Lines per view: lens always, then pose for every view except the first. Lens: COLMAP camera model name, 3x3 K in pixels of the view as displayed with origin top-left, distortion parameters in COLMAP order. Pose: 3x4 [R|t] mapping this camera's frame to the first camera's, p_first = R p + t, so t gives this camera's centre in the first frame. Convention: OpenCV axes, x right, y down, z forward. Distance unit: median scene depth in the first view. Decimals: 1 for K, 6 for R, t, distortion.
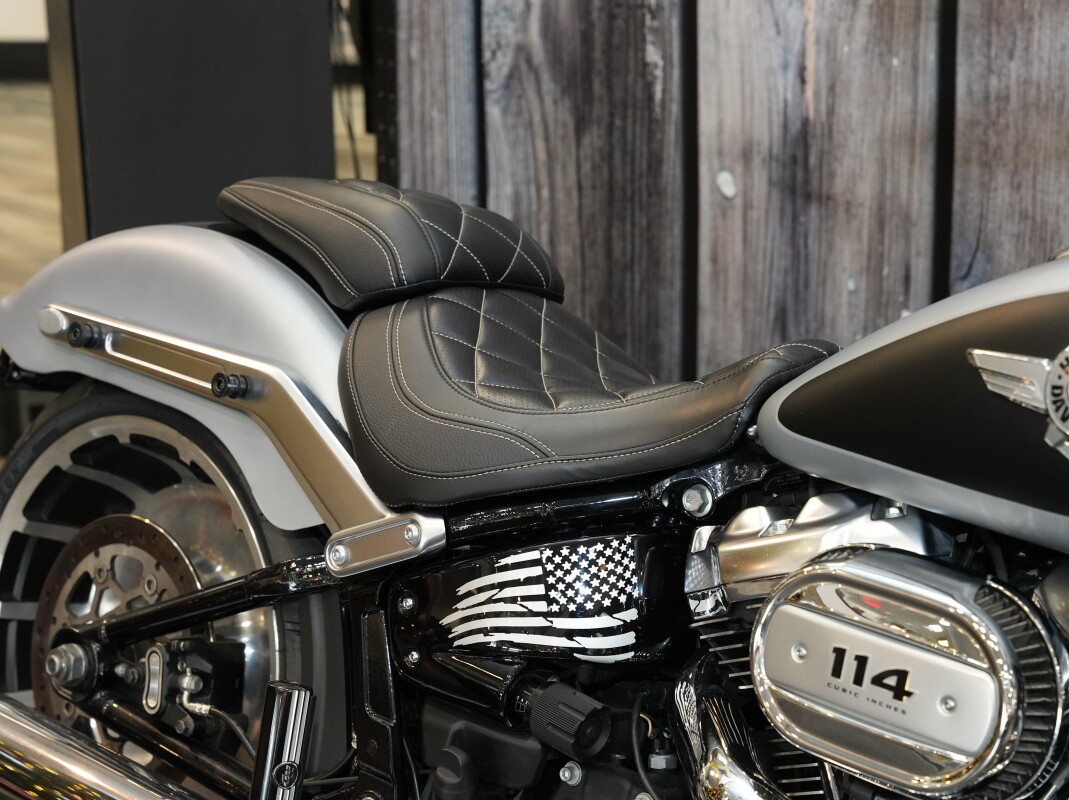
lens RADIAL K [[2332.4, 0, 521.6], [0, 2332.4, 415.6], [0, 0, 1]] dist [0.035993, 0.000000]
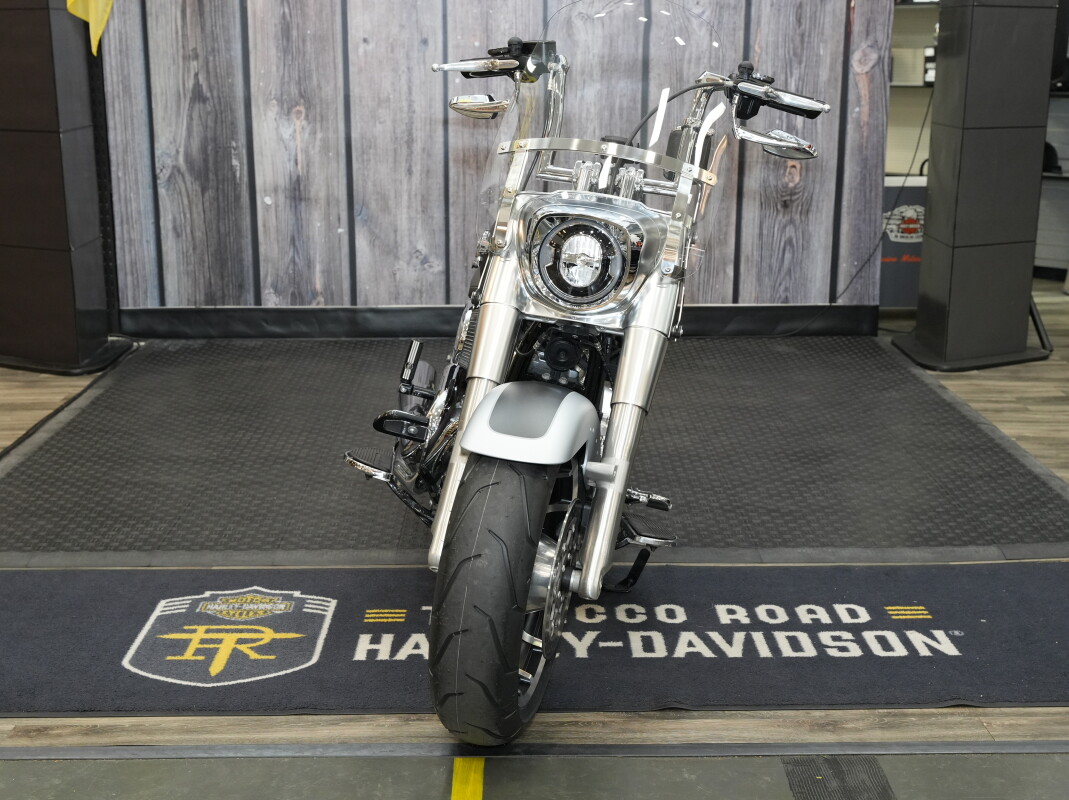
lens RADIAL K [[1496.0, 0, 531.4], [0, 1496.0, 399.3], [0, 0, 1]] dist [0.011156, 0.000000]
pose [[0.705720, -0.159422, 0.690321, -1.845205], [0.213737, 0.976866, 0.007092, 0.377185], [-0.675482, 0.142542, 0.723468, -1.115956]]
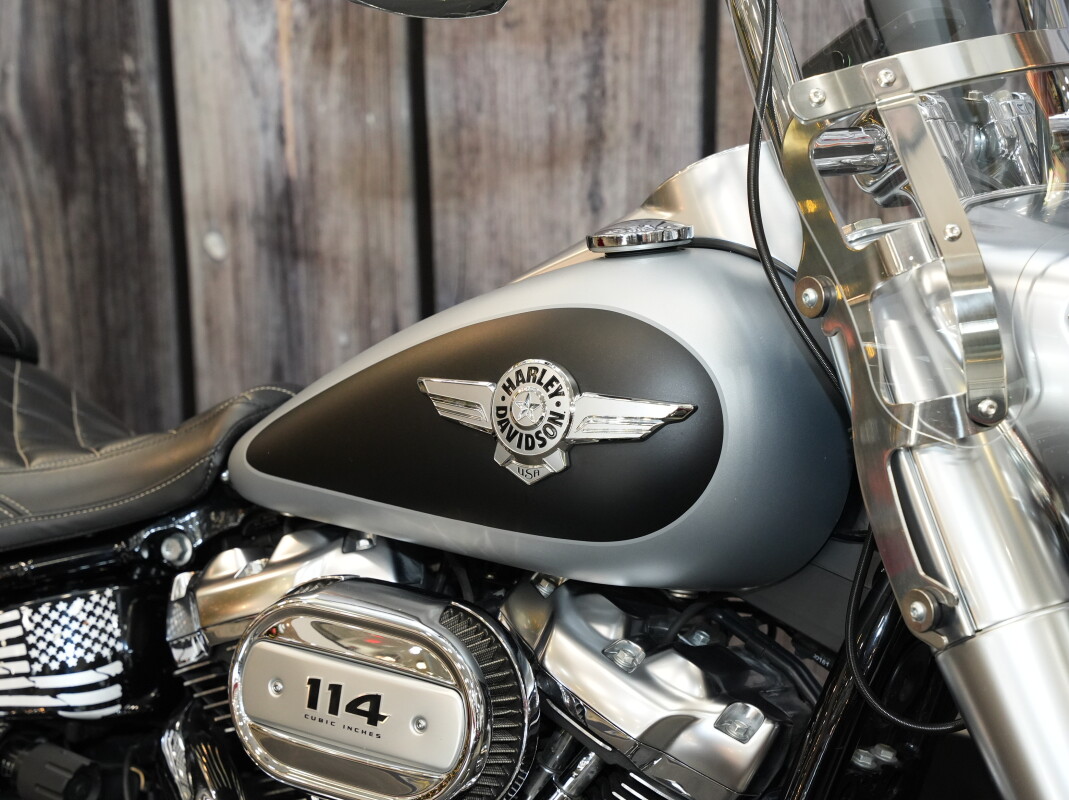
lens RADIAL K [[2332.4, 0, 525.5], [0, 2332.4, 409.0], [0, 0, 1]] dist [0.035993, 0.000000]
pose [[0.978780, -0.055295, 0.197314, 0.027312], [0.062339, 0.997614, -0.029665, 0.015394], [-0.195203, 0.041335, 0.979892, -0.015333]]
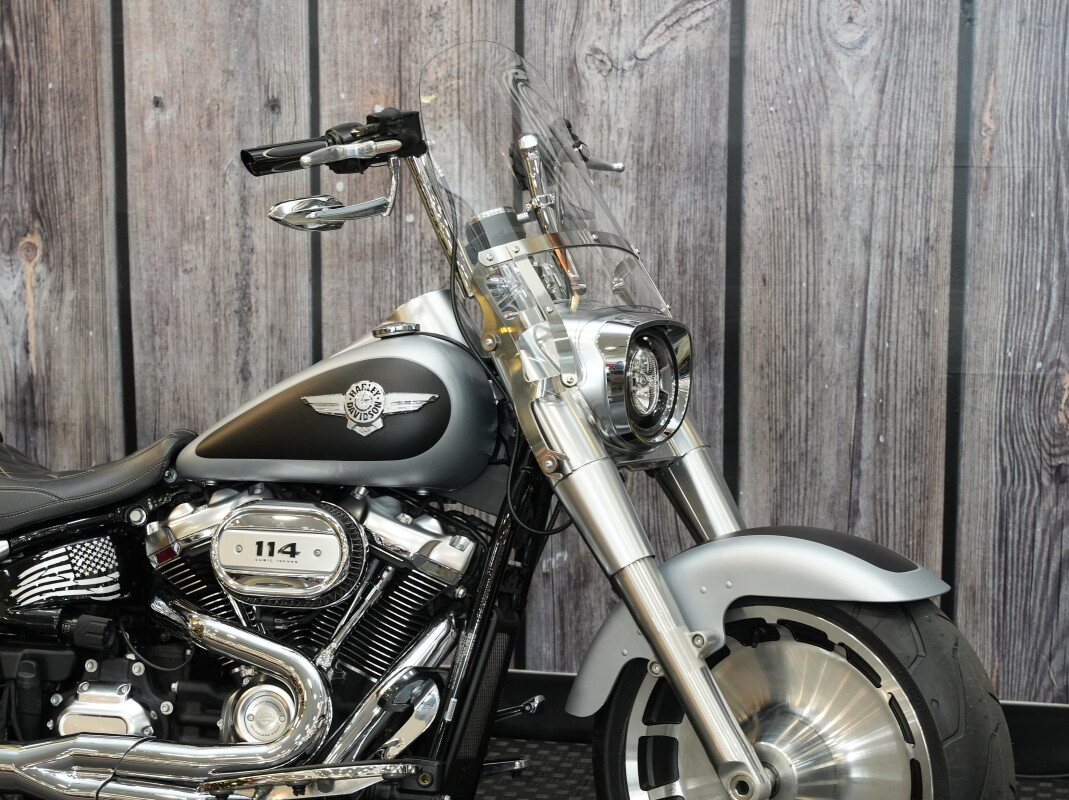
lens RADIAL K [[2332.4, 0, 520.7], [0, 2332.4, 402.9], [0, 0, 1]] dist [0.035993, 0.000000]
pose [[0.869213, -0.062862, 0.490425, -0.595213], [0.149665, 0.978804, -0.139798, 0.263851], [-0.471242, 0.194914, 0.860198, -0.839846]]
